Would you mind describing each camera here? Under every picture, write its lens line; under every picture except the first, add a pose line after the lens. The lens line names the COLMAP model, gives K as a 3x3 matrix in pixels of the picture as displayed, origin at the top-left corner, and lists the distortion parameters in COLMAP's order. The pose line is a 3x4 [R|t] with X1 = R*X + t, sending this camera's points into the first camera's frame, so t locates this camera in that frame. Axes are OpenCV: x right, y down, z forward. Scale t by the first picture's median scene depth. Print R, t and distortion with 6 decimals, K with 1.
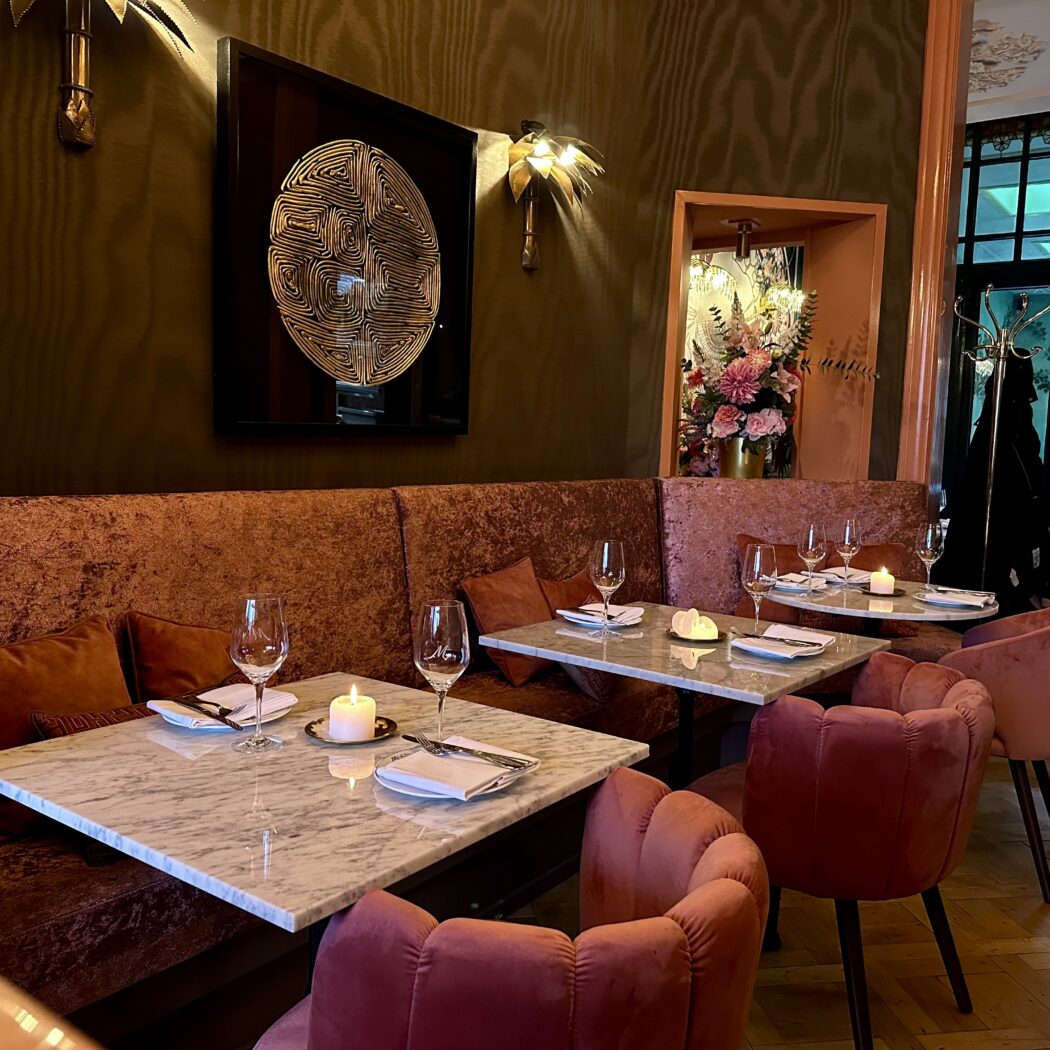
lens RADIAL K [[970.9, 0, 521.3], [0, 970.9, 534.6], [0, 0, 1]] dist [0.153338, -0.317129]
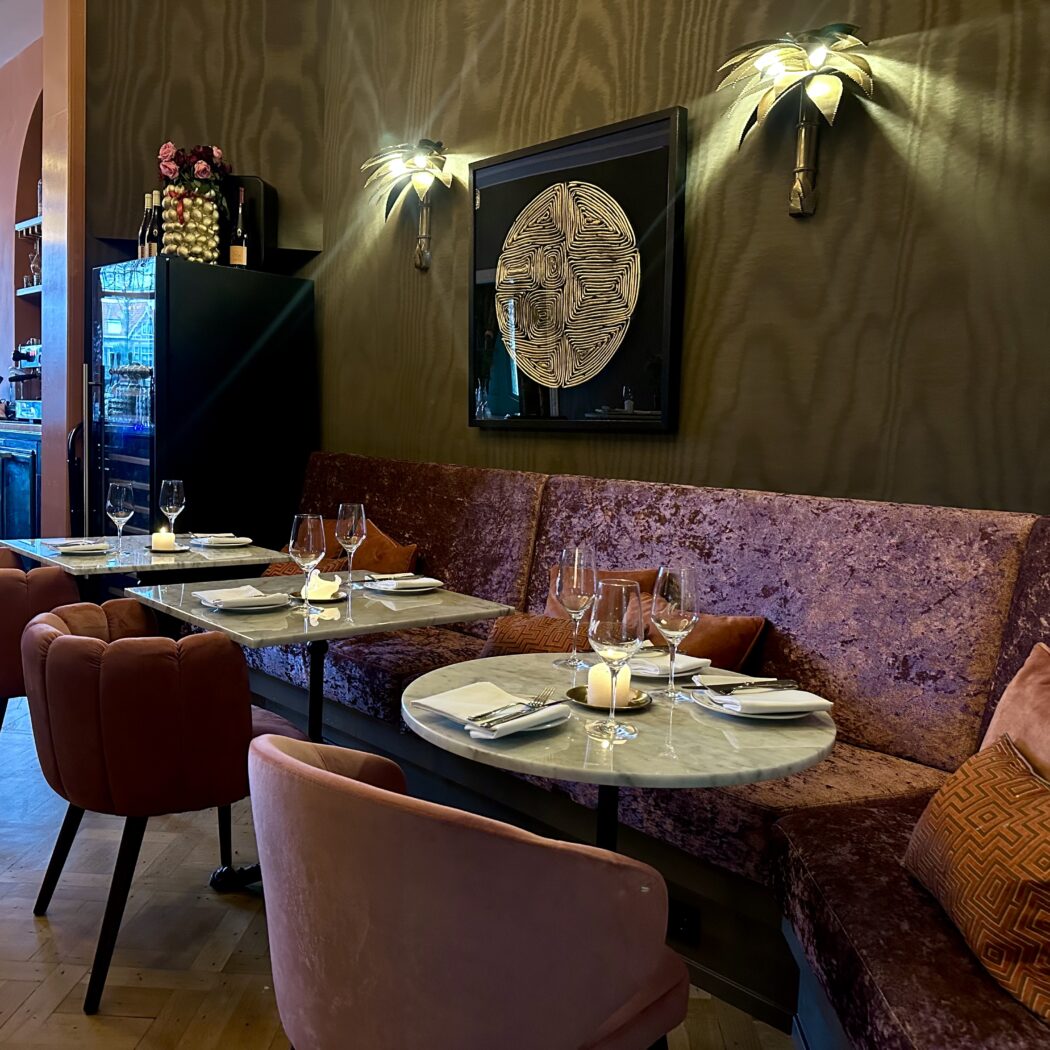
lens RADIAL K [[970.9, 0, 521.3], [0, 970.9, 534.6], [0, 0, 1]] dist [0.153338, -0.317129]
pose [[-0.159471, 0.074775, -0.984367, 0.998427], [-0.133412, 0.986348, 0.096538, -0.082808], [0.978146, 0.146722, -0.147317, 1.132807]]
